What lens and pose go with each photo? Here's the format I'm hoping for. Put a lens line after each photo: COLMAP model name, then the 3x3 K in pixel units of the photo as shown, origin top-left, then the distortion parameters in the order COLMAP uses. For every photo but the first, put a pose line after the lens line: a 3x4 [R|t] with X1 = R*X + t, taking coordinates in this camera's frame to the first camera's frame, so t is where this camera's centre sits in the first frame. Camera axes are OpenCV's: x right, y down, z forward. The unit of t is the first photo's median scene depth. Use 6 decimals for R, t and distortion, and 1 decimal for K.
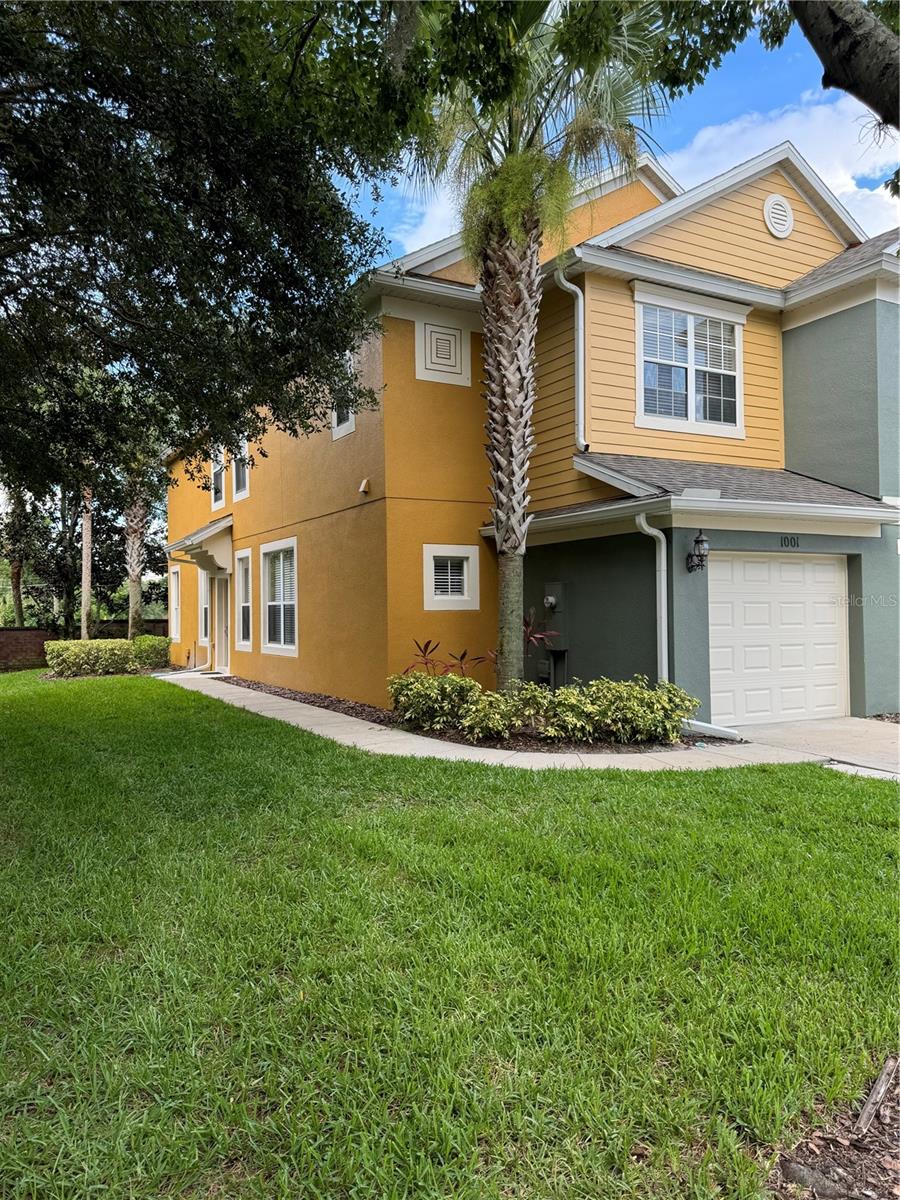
lens RADIAL K [[834.8, 0, 450.0], [0, 834.8, 600.0], [0, 0, 1]] dist [0.003606, -0.104824]
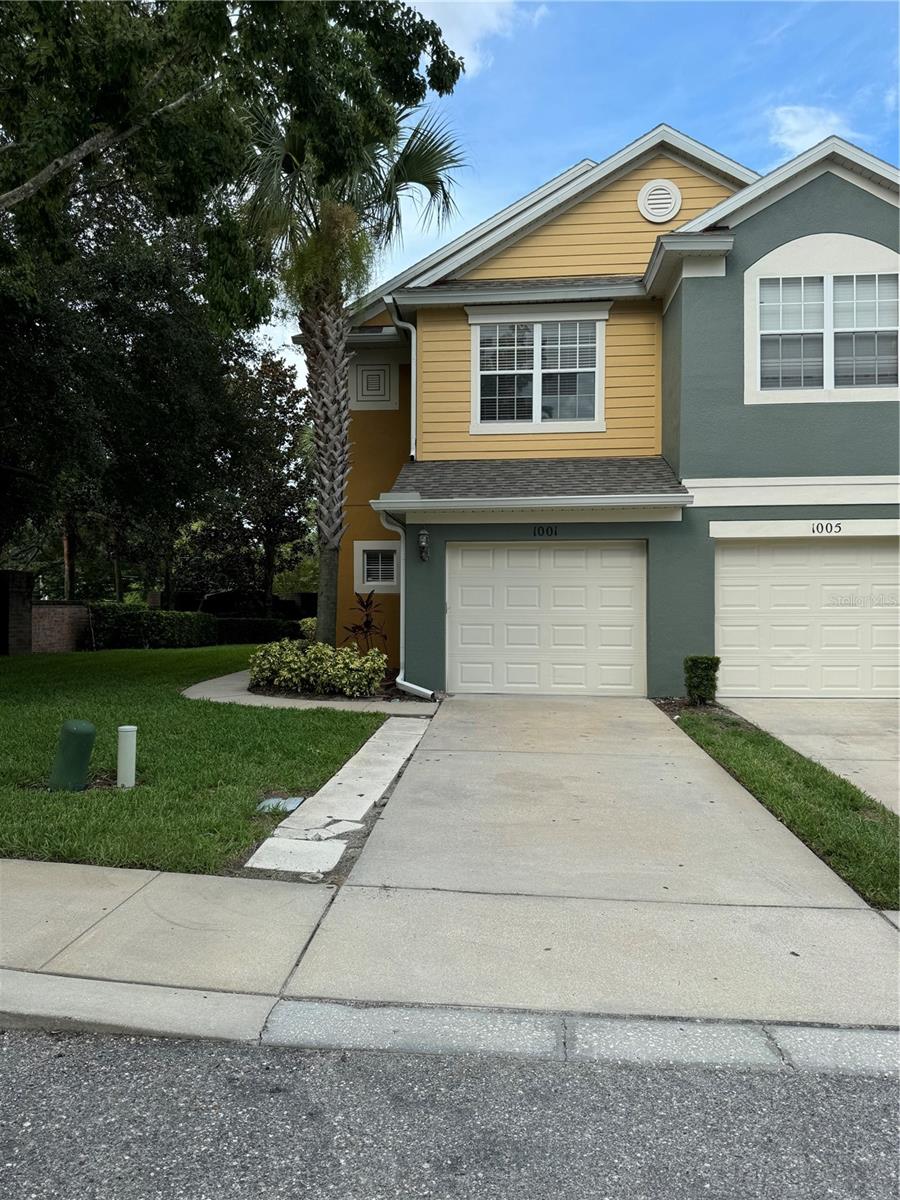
lens RADIAL K [[834.8, 0, 450.0], [0, 834.8, 600.0], [0, 0, 1]] dist [0.003606, -0.104824]
pose [[0.849897, 0.005348, -0.526921, 0.793278], [0.004957, 0.999823, 0.018144, 0.000211], [0.526925, -0.018032, 0.849720, 0.000330]]
